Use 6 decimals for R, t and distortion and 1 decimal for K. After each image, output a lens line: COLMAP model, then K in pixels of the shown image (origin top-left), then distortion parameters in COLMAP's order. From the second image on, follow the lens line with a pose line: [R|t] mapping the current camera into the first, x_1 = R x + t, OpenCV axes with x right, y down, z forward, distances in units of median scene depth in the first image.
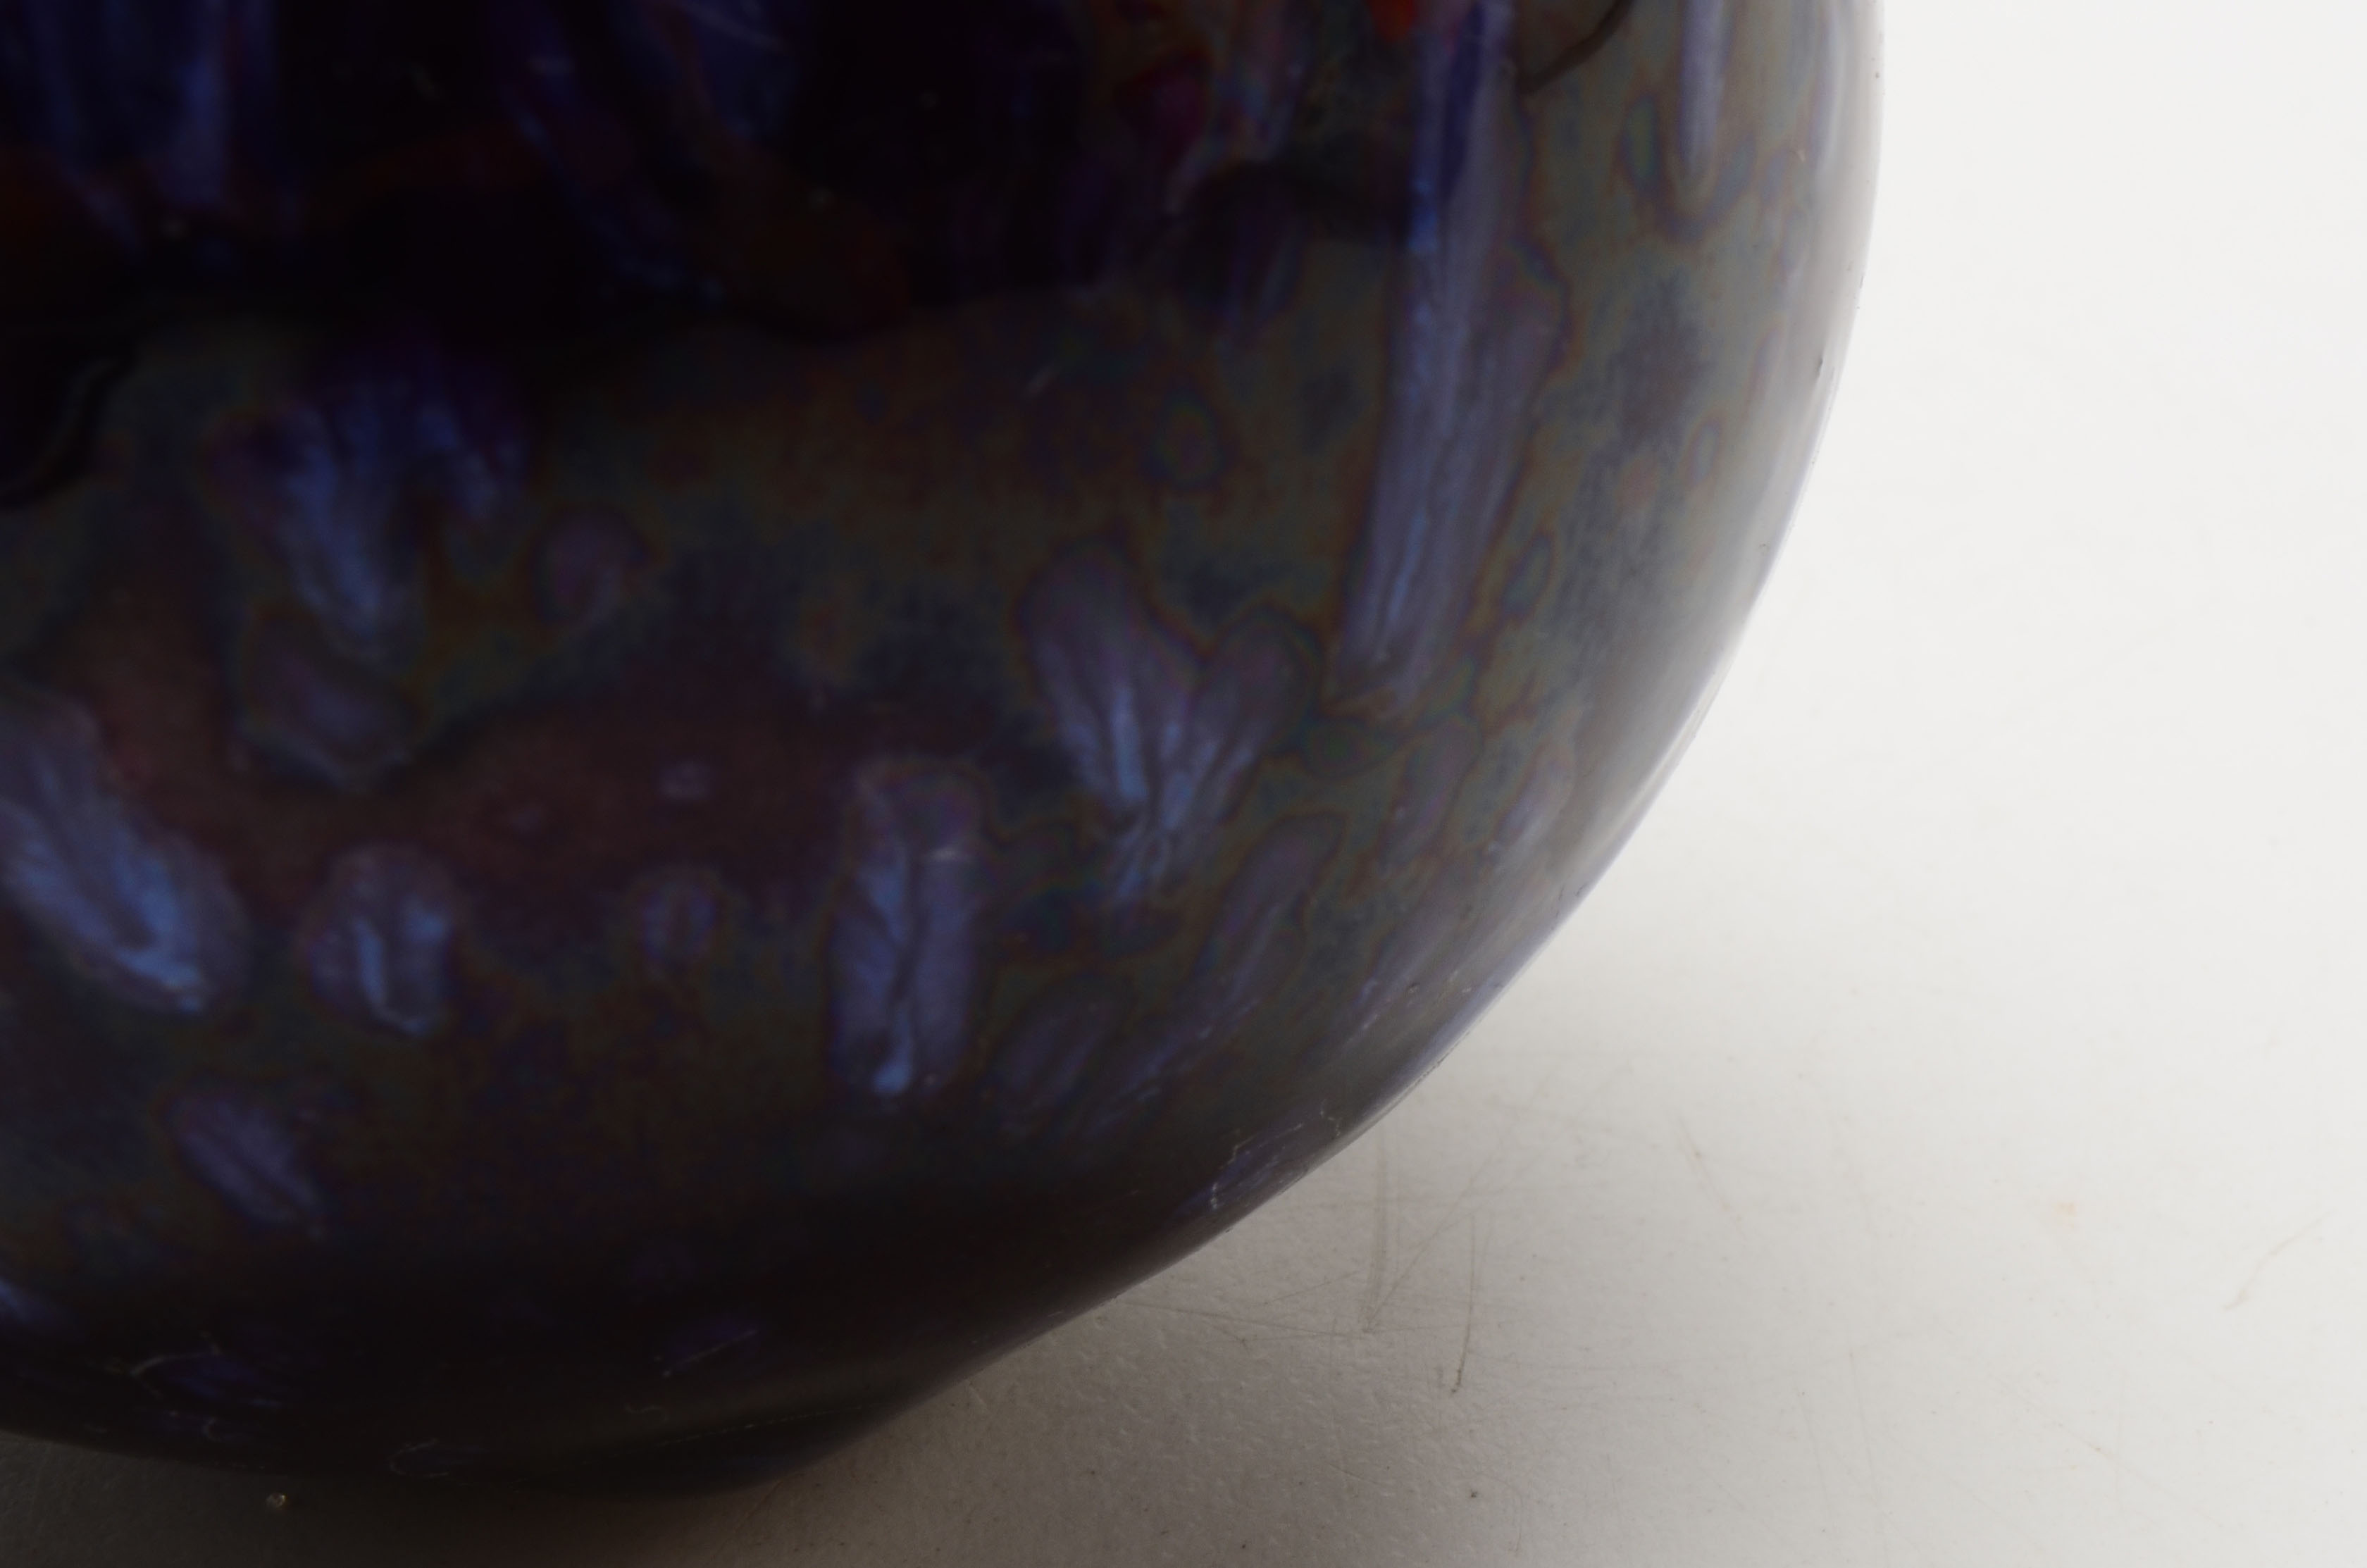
lens RADIAL K [[6069.7, 0, 1198.0], [0, 6069.7, 778.5], [0, 0, 1]] dist [0.135257, 0.000000]
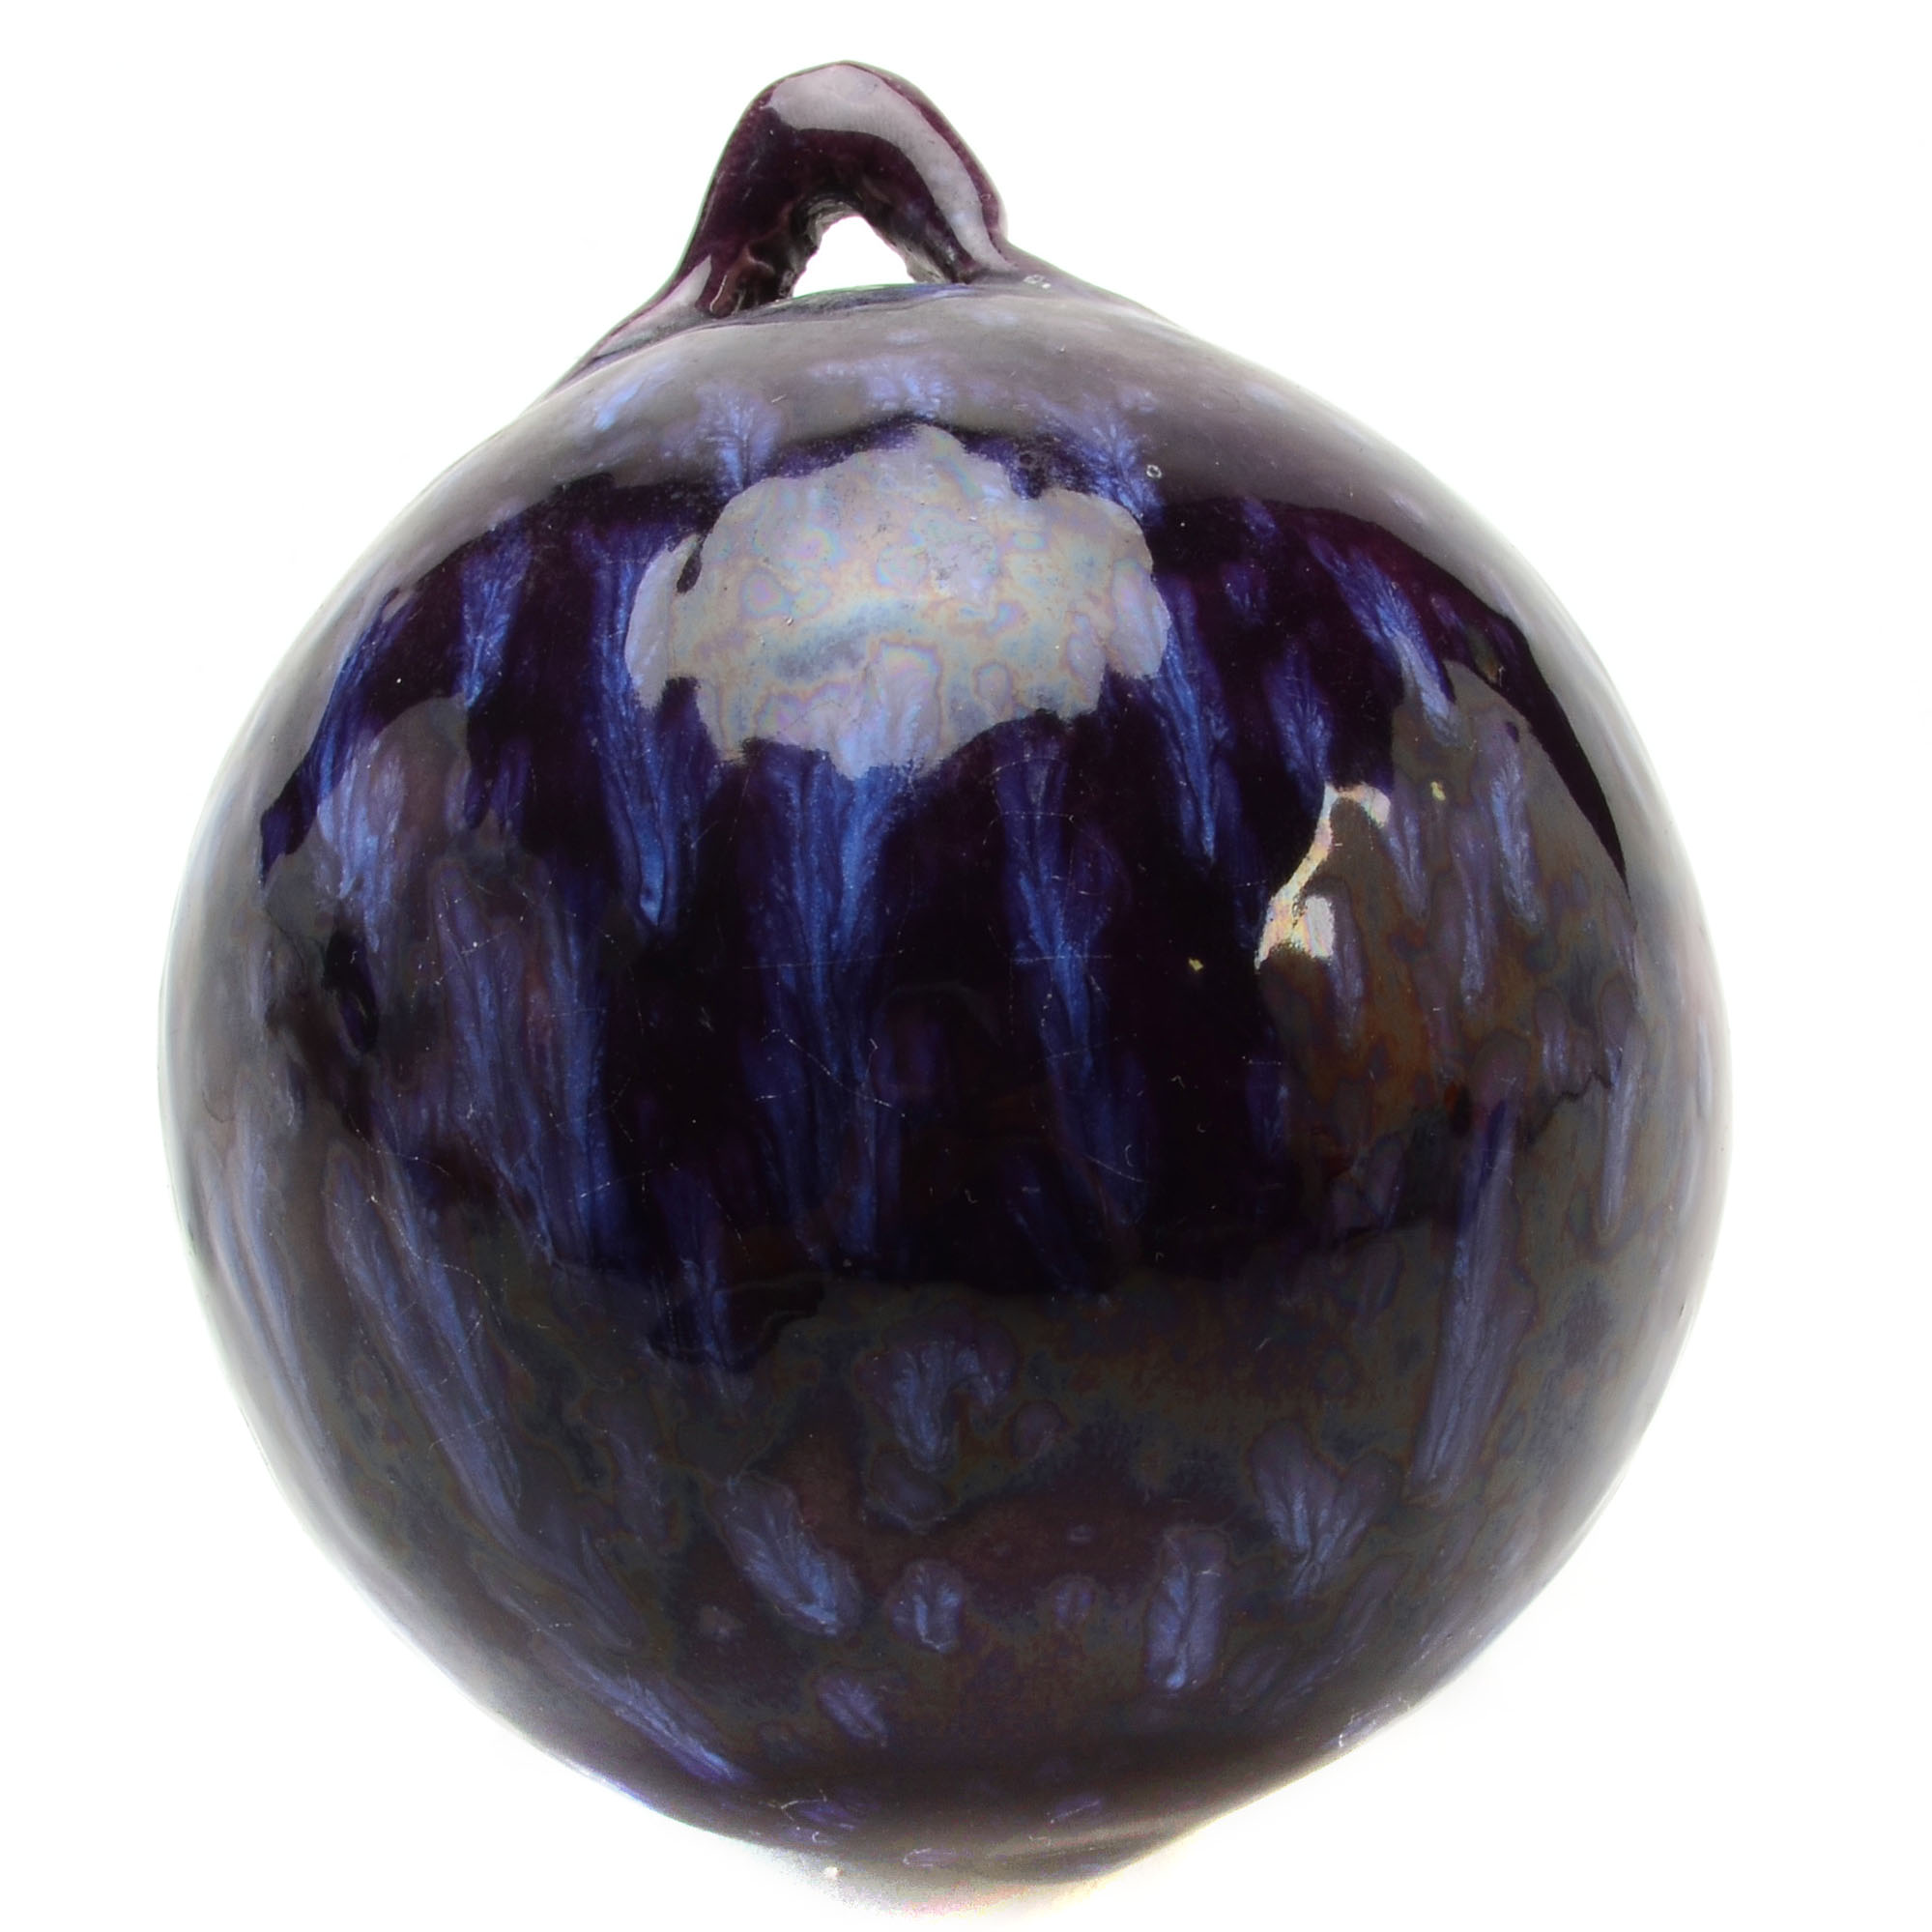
lens RADIAL K [[5833.9, 0, 968.0], [0, 5833.9, 973.0], [0, 0, 1]] dist [-0.030125, 0.000000]
pose [[0.995949, 0.037120, -0.081901, 0.029379], [-0.039460, 0.998852, -0.027143, -0.127646], [0.080799, 0.030265, 0.996271, -0.908684]]
